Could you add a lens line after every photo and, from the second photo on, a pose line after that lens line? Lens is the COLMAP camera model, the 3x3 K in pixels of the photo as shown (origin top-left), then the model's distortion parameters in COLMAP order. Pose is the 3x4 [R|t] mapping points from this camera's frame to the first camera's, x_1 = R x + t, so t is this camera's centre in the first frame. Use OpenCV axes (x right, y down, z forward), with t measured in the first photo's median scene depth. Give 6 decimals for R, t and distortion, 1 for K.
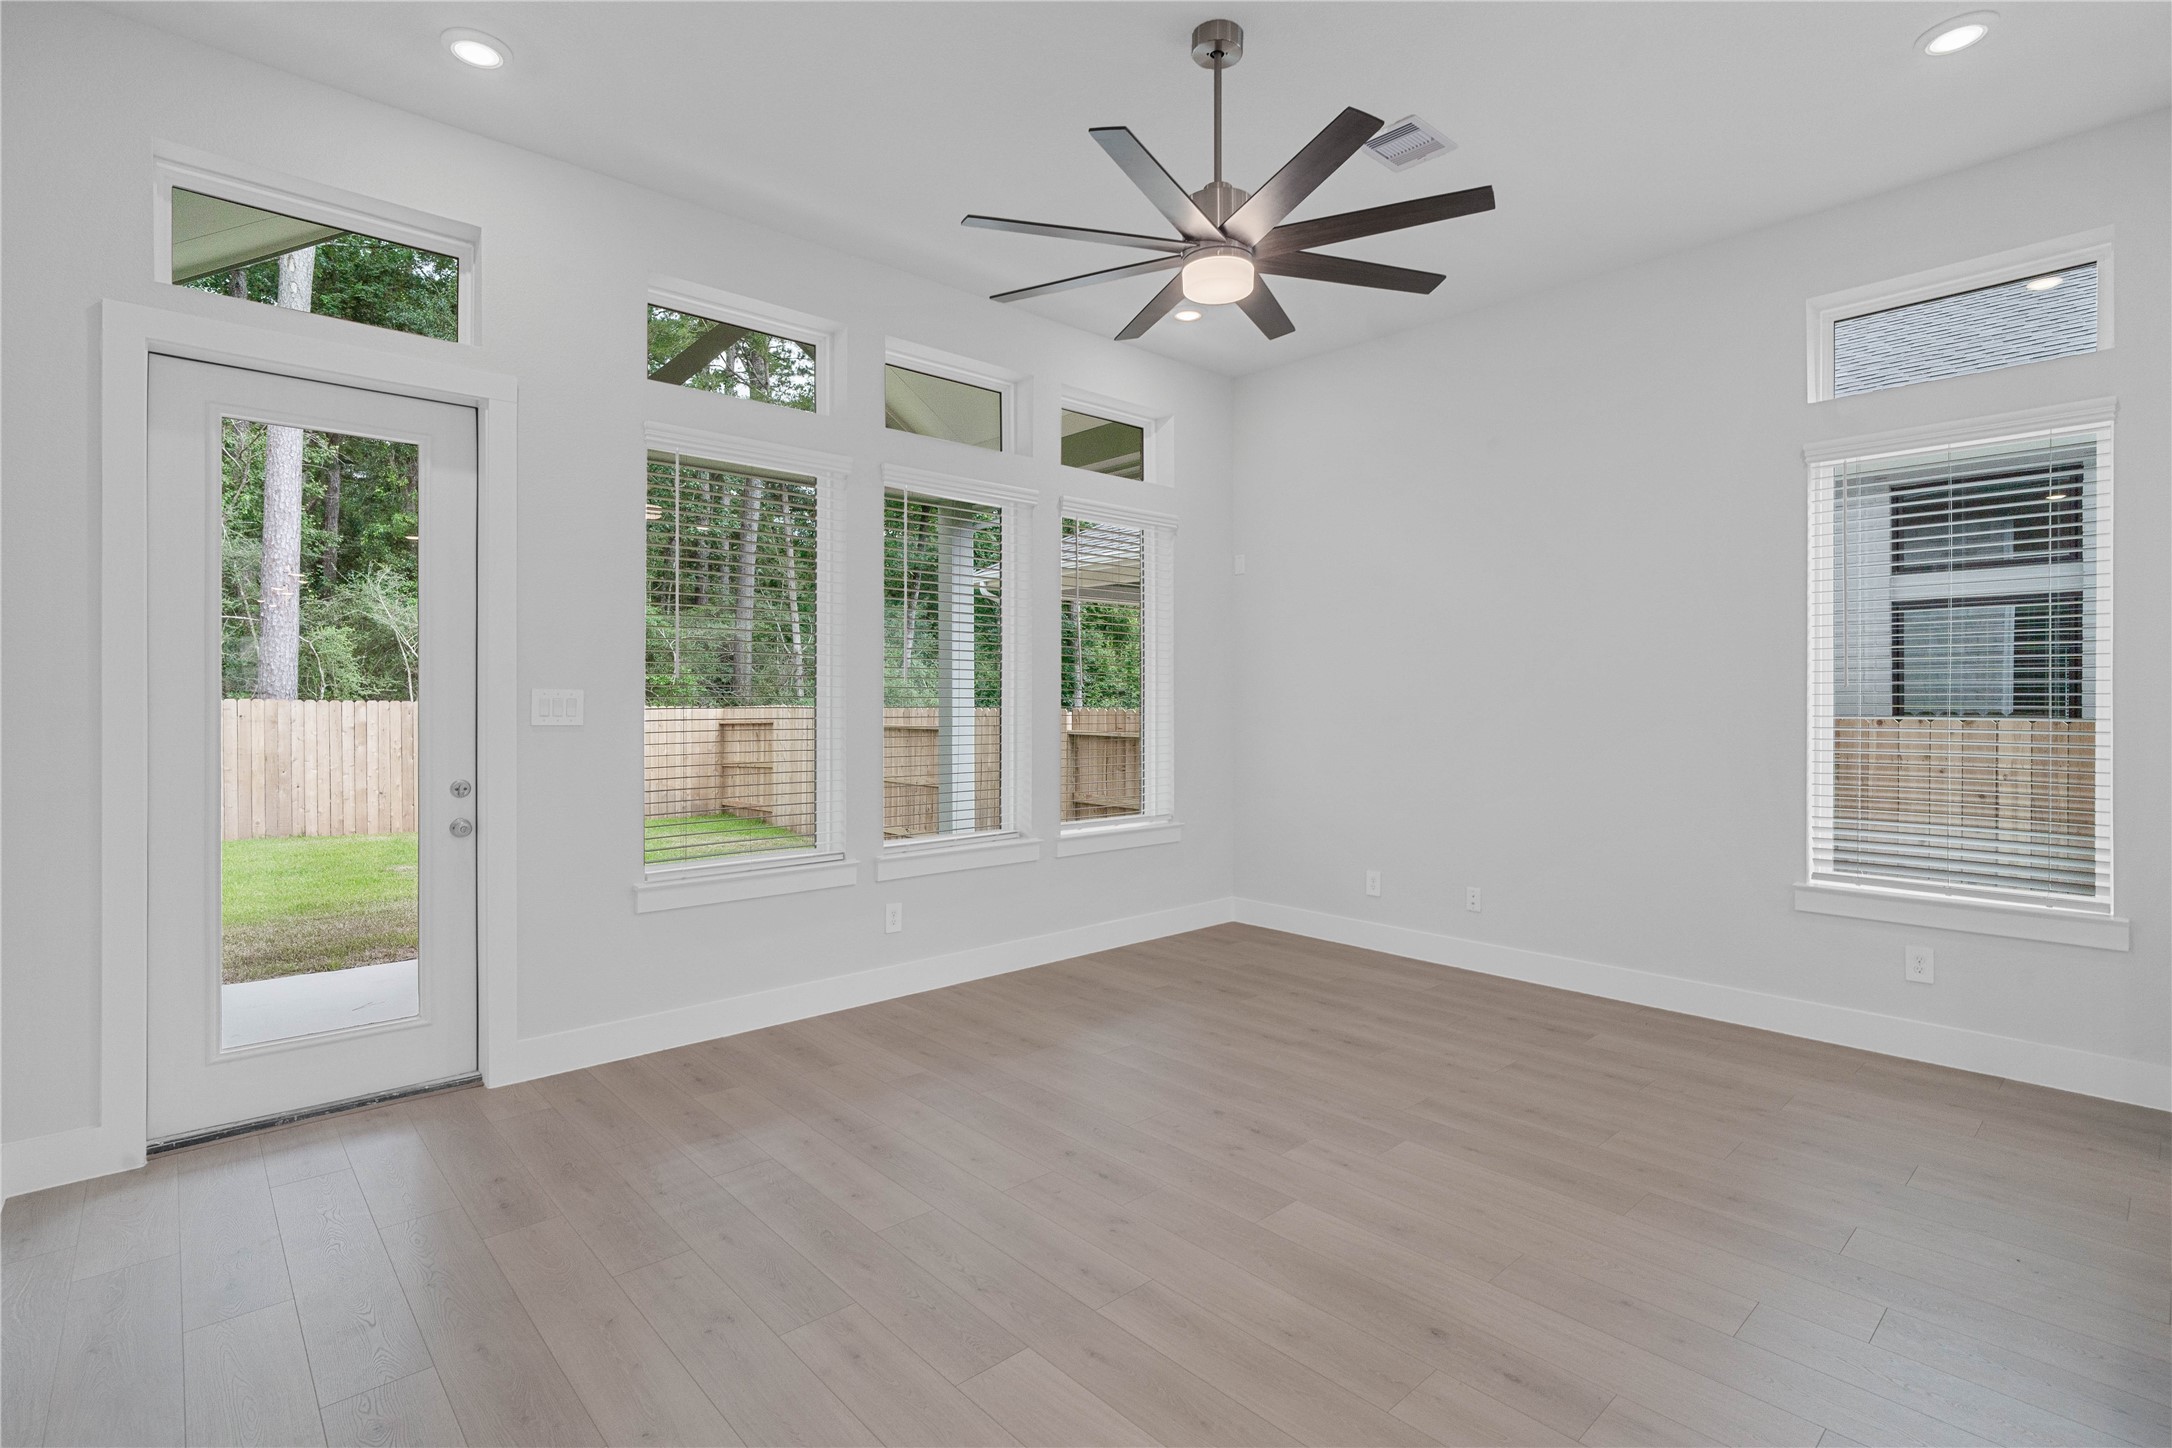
lens RADIAL K [[1040.7, 0, 1080.2], [0, 1040.7, 707.5], [0, 0, 1]] dist [-0.002941, -0.000085]
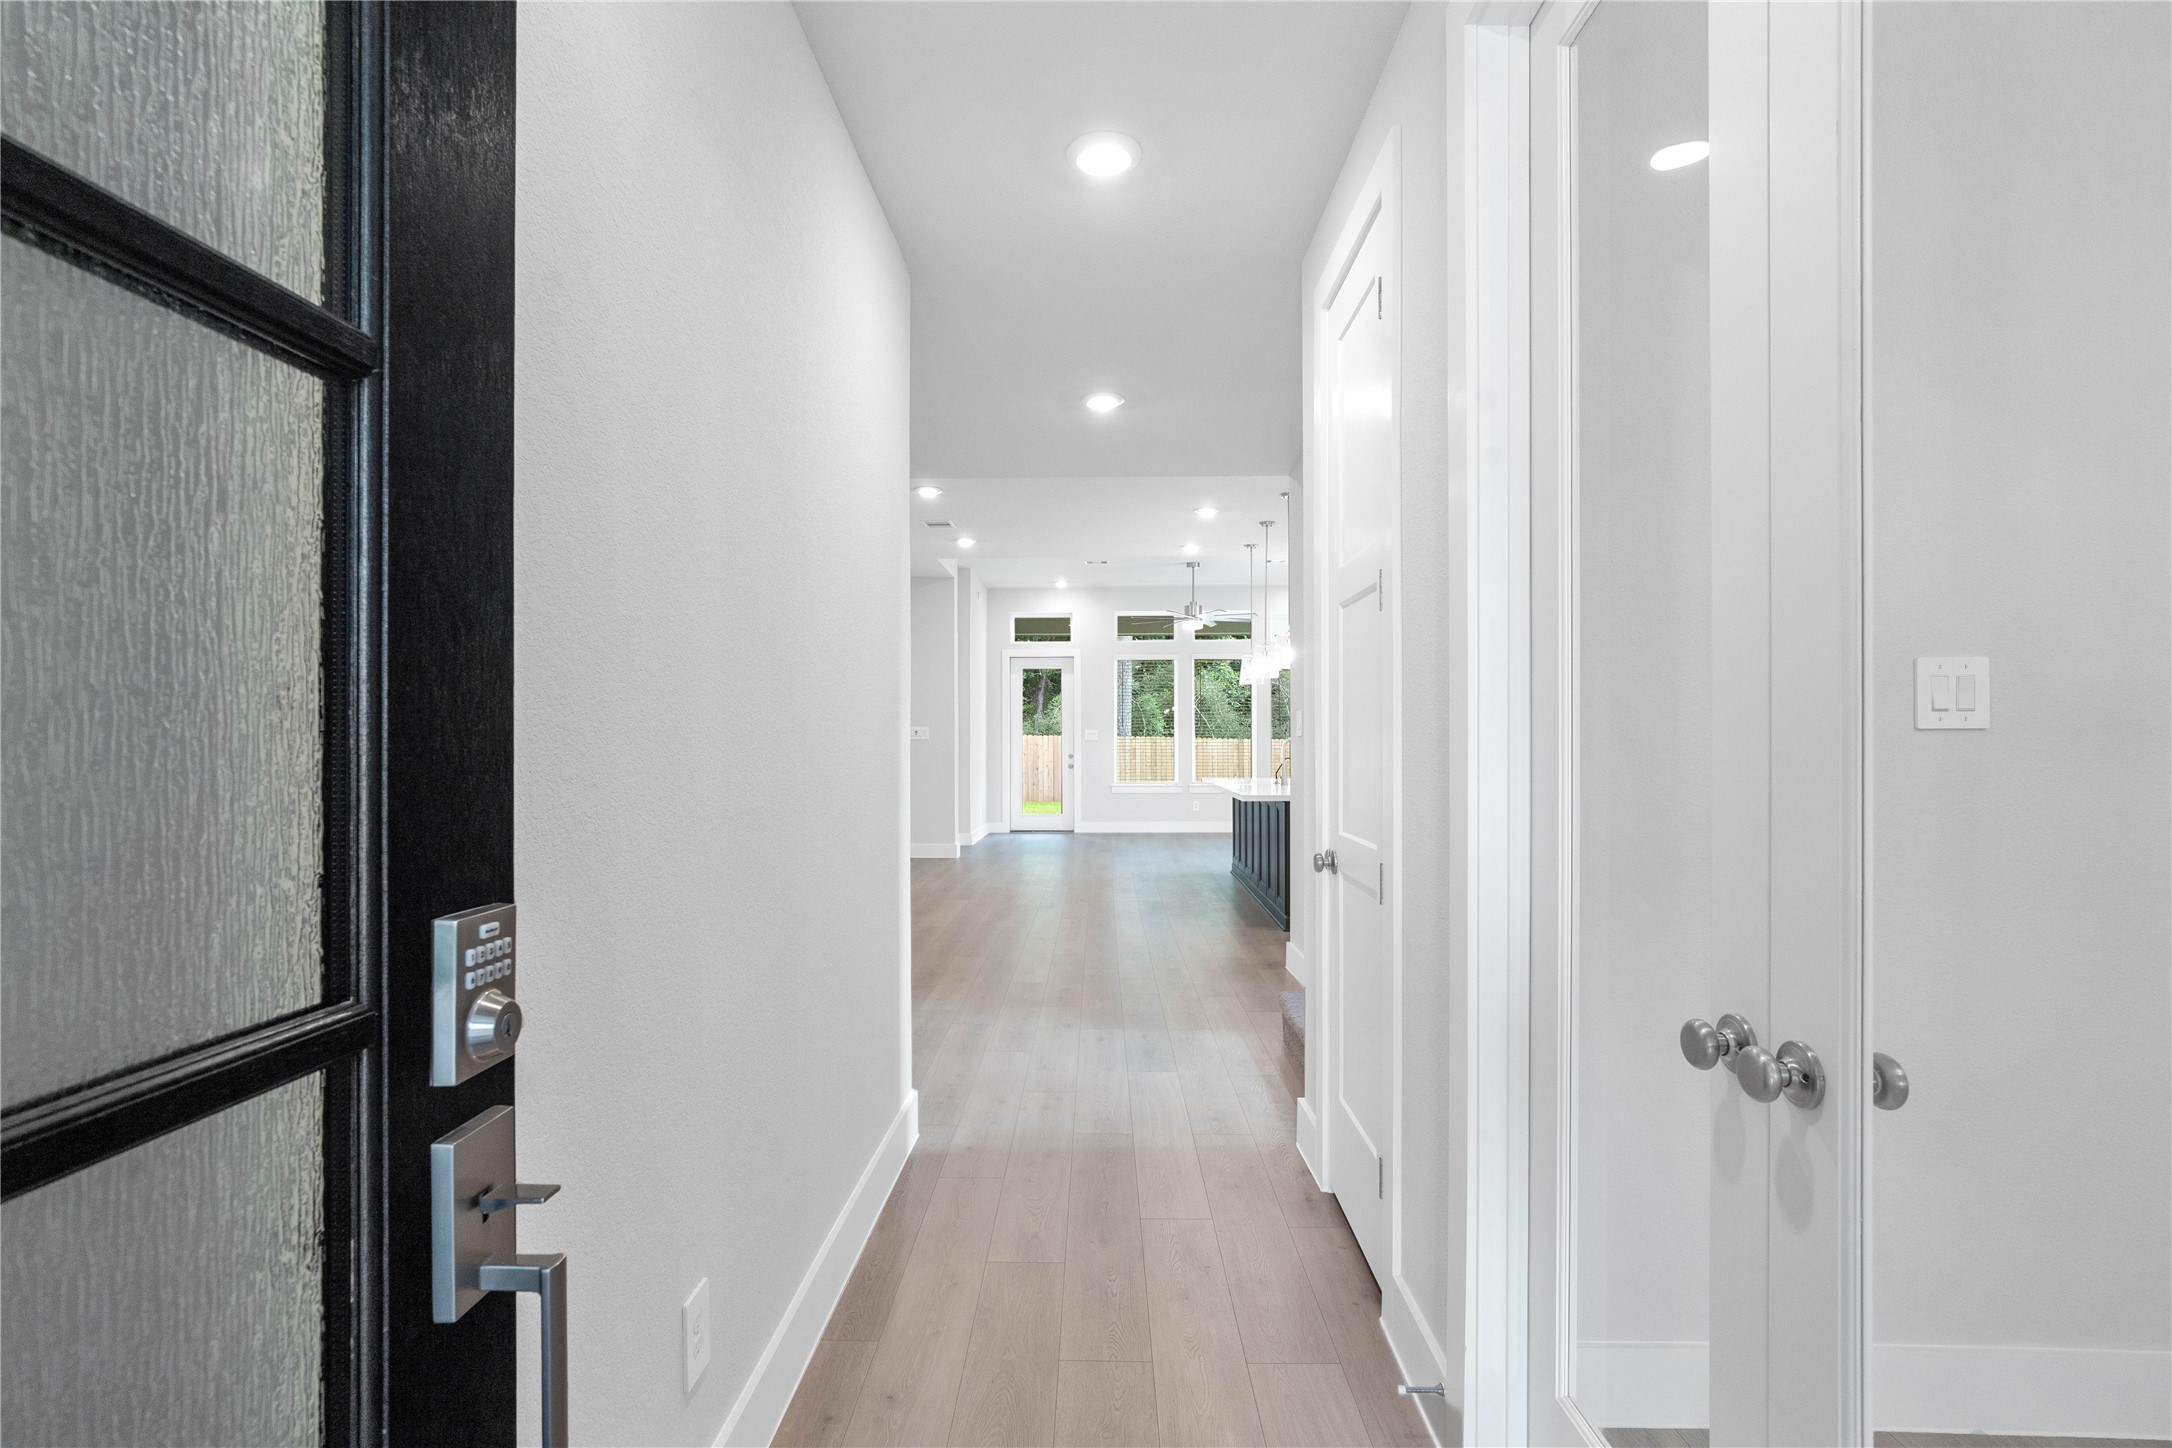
lens RADIAL K [[1040.7, 0, 1080.2], [0, 1040.7, 707.5], [0, 0, 1]] dist [-0.002941, -0.000085]
pose [[0.731049, -0.022283, -0.681961, 1.744389], [-0.002856, 0.999358, -0.035716, 0.028567], [0.682319, 0.028057, 0.730516, -1.521777]]
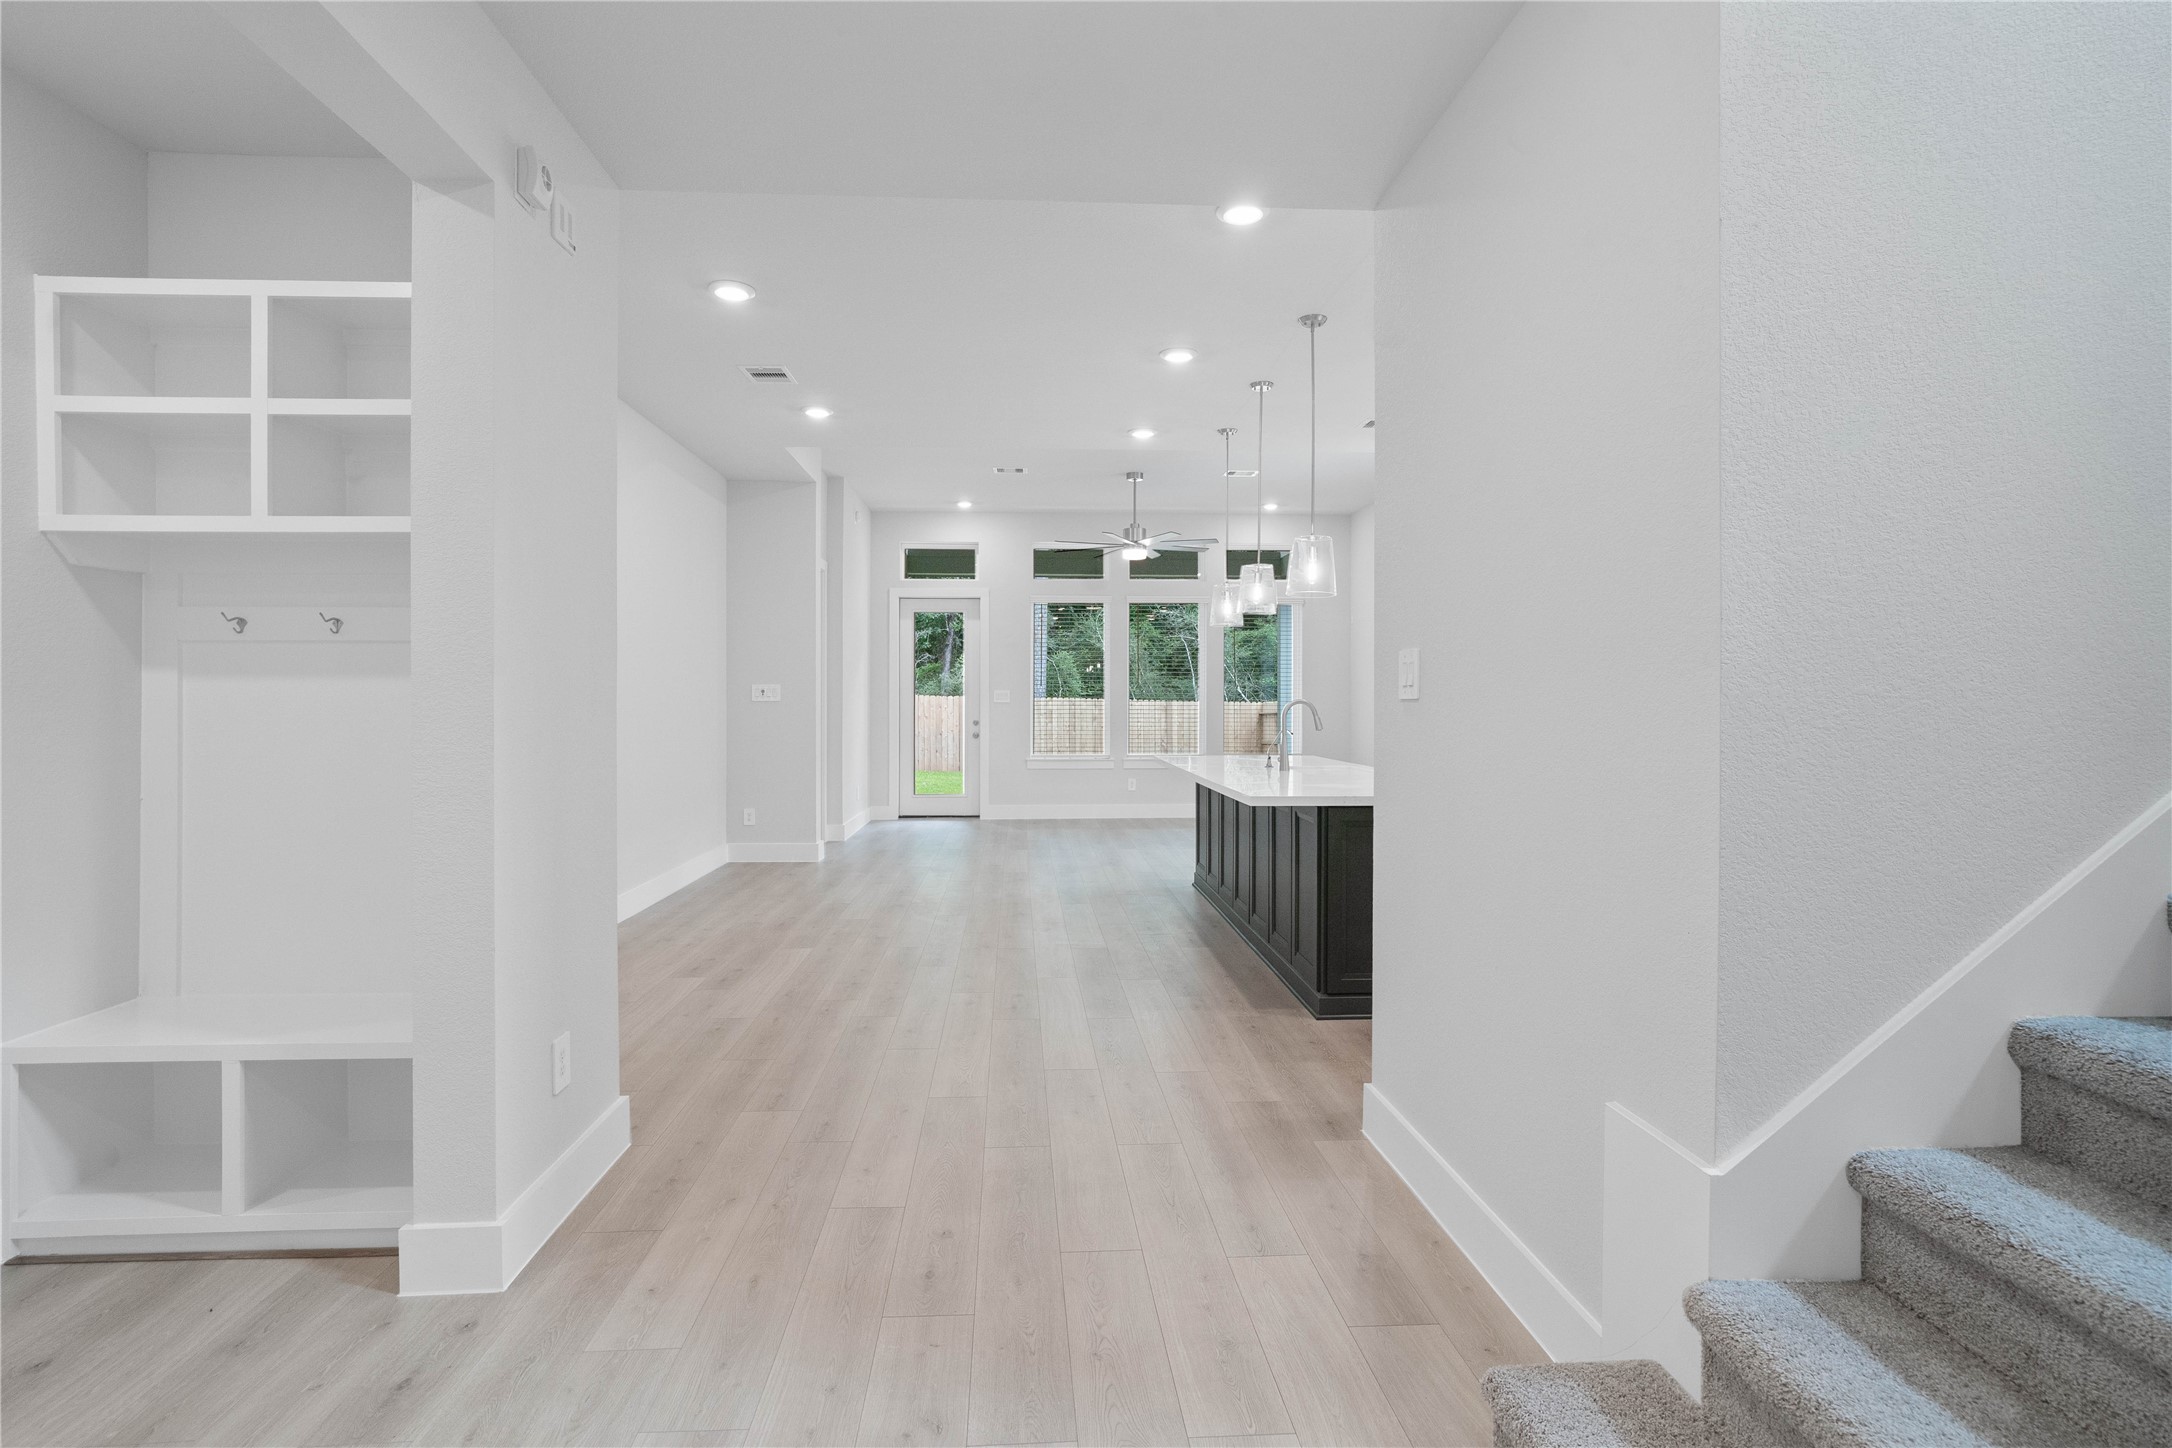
lens RADIAL K [[1049.8, 0, 1085.2], [0, 1049.8, 686.1], [0, 0, 1]] dist [-0.025907, 0.000077]
pose [[0.788811, -0.009357, -0.614565, 1.326705], [-0.002954, 0.999815, -0.019015, 0.022797], [0.614629, 0.016814, 0.788637, -1.060400]]
